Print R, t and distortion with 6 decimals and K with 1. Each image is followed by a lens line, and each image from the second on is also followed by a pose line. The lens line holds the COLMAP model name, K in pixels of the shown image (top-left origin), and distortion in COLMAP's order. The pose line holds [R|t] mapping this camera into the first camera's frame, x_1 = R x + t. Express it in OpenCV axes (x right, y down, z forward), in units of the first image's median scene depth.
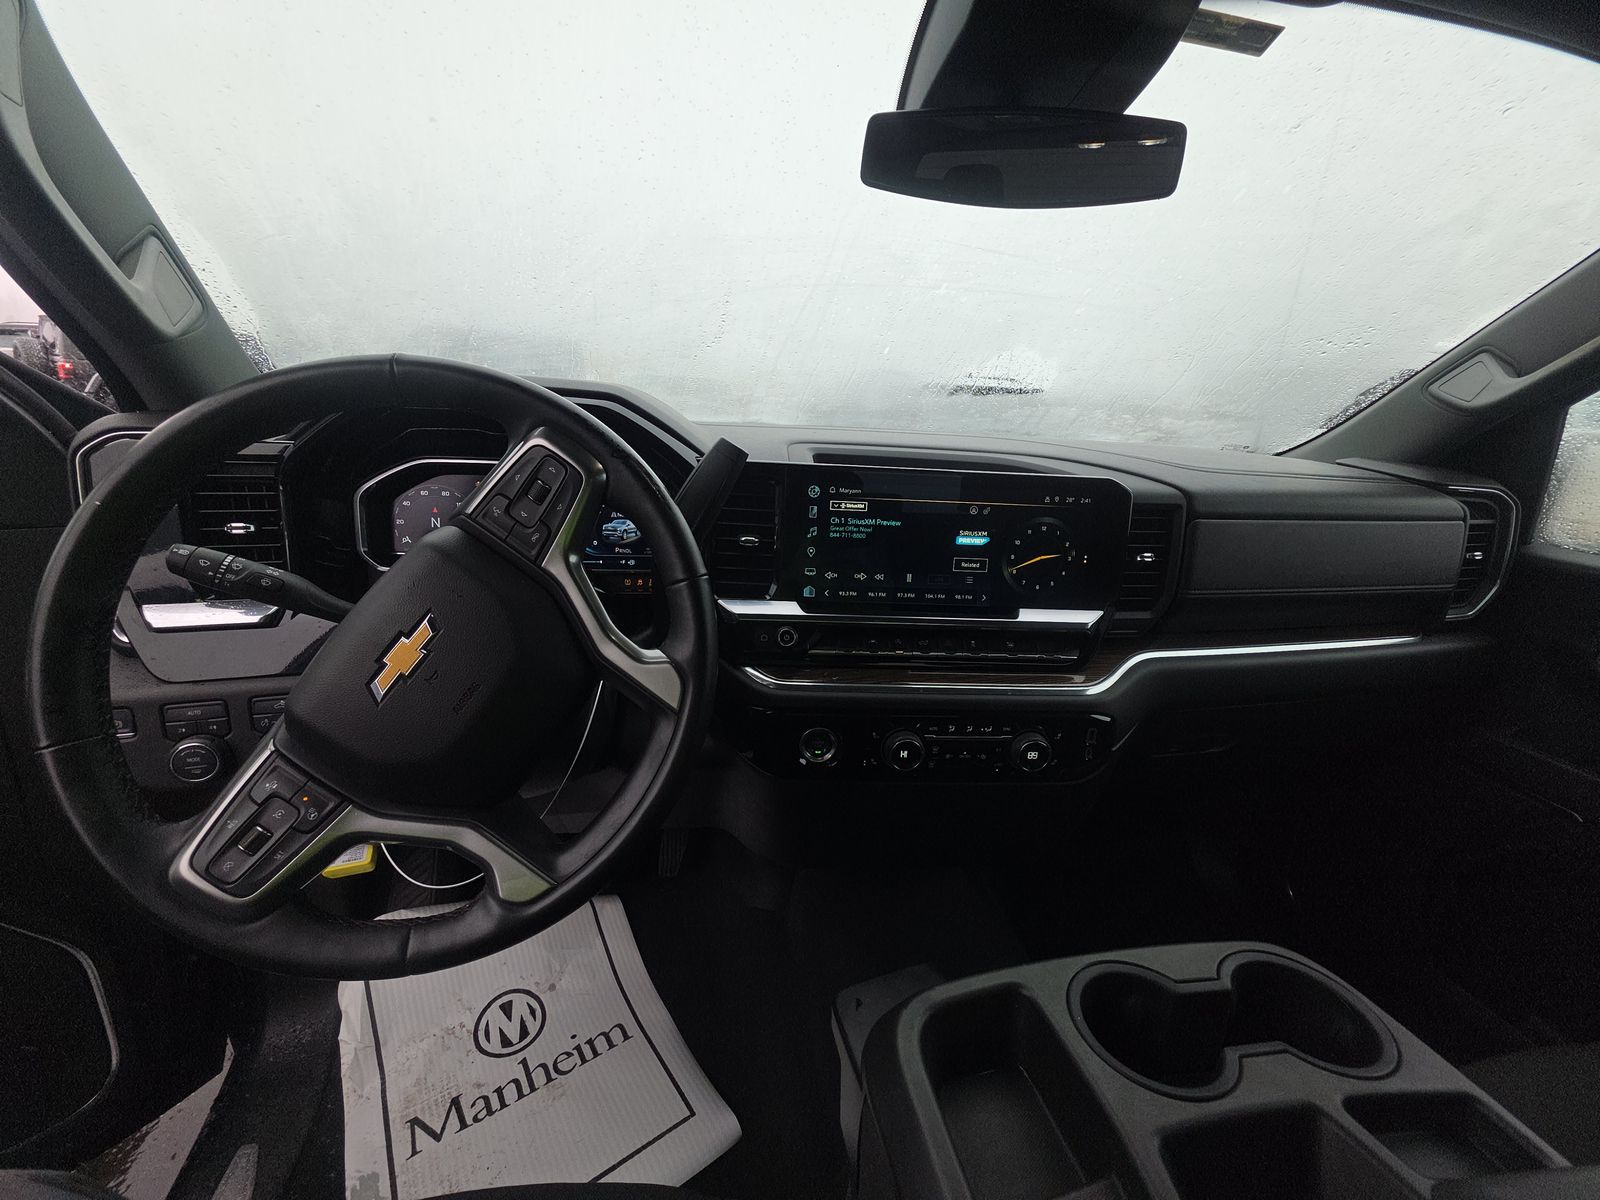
lens RADIAL K [[630.8, 0, 800.0], [0, 630.8, 600.0], [0, 0, 1]] dist [0.019438, -0.008412]
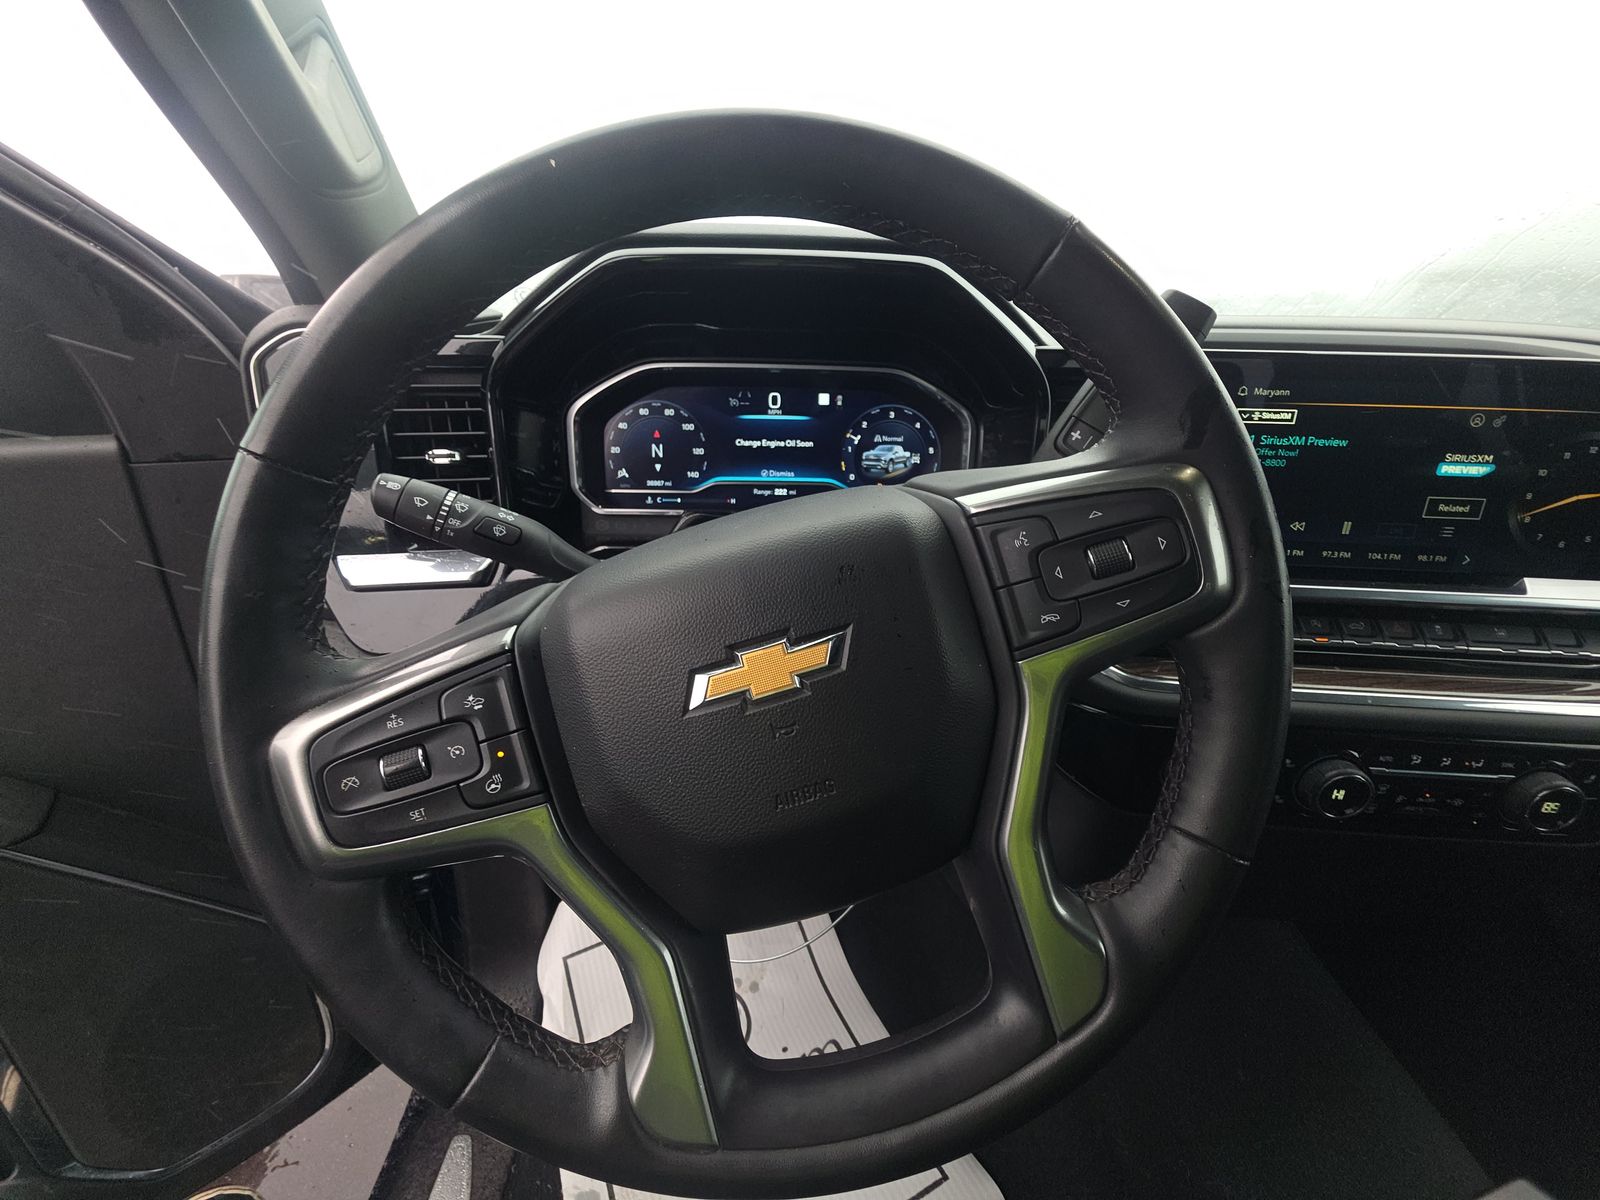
lens RADIAL K [[630.8, 0, 800.0], [0, 630.8, 600.0], [0, 0, 1]] dist [0.019438, -0.008412]
pose [[0.988028, 0.026560, -0.151968, -0.323373], [-0.012608, 0.995675, 0.092047, -0.016208], [0.153755, -0.089029, 0.984090, 0.290630]]
